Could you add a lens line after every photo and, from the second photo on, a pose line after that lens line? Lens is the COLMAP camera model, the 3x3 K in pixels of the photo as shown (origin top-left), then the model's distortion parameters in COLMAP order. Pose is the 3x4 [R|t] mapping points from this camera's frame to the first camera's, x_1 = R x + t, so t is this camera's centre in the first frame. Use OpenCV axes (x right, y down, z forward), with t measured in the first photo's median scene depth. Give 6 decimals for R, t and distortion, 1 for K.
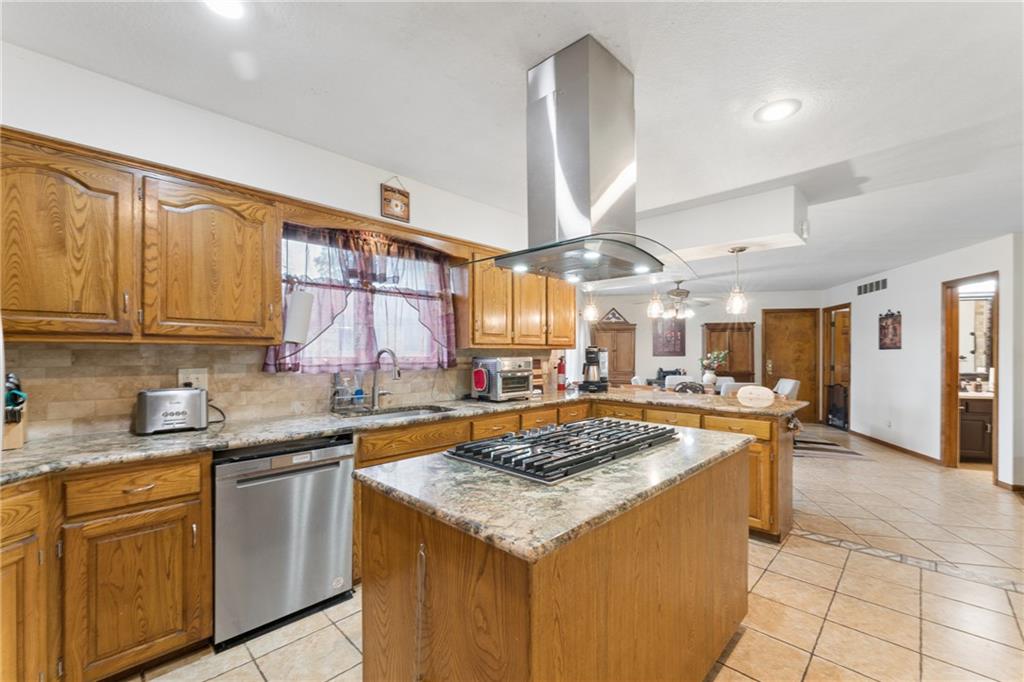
lens RADIAL K [[416.1, 0, 513.2], [0, 416.1, 355.5], [0, 0, 1]] dist [-0.002732, -0.000170]
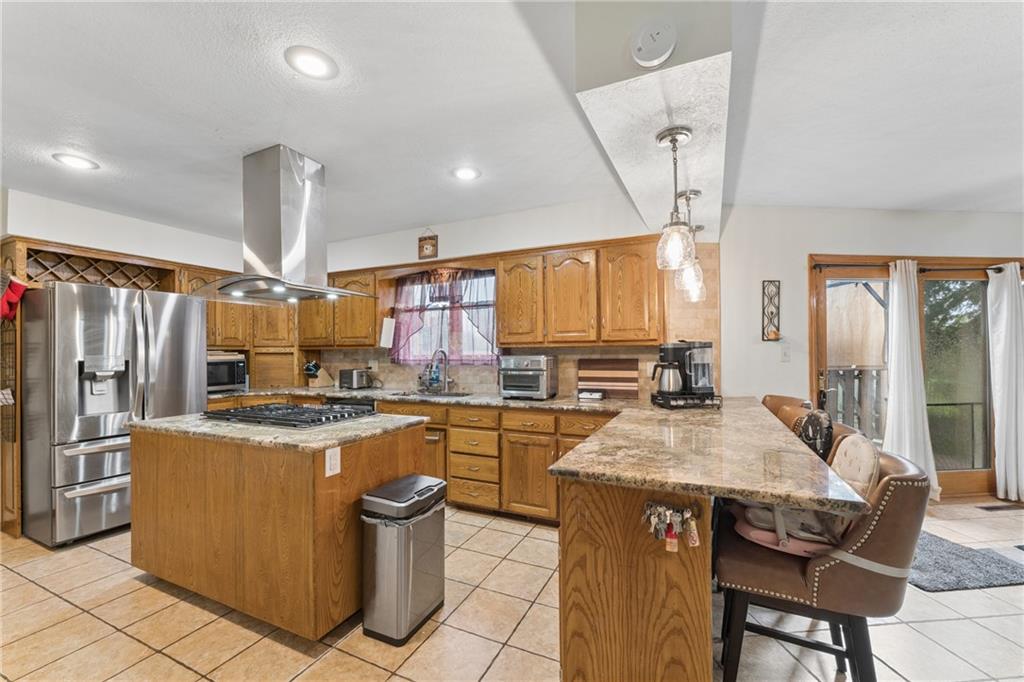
lens RADIAL K [[403.6, 0, 512.0], [0, 403.6, 341.0], [0, 0, 1]] dist [-0.000738, -0.000044]
pose [[0.327318, -0.035082, -0.944263, 1.099710], [-0.002105, 0.999281, -0.037855, 0.008052], [0.944912, 0.014378, 0.327009, 0.818621]]
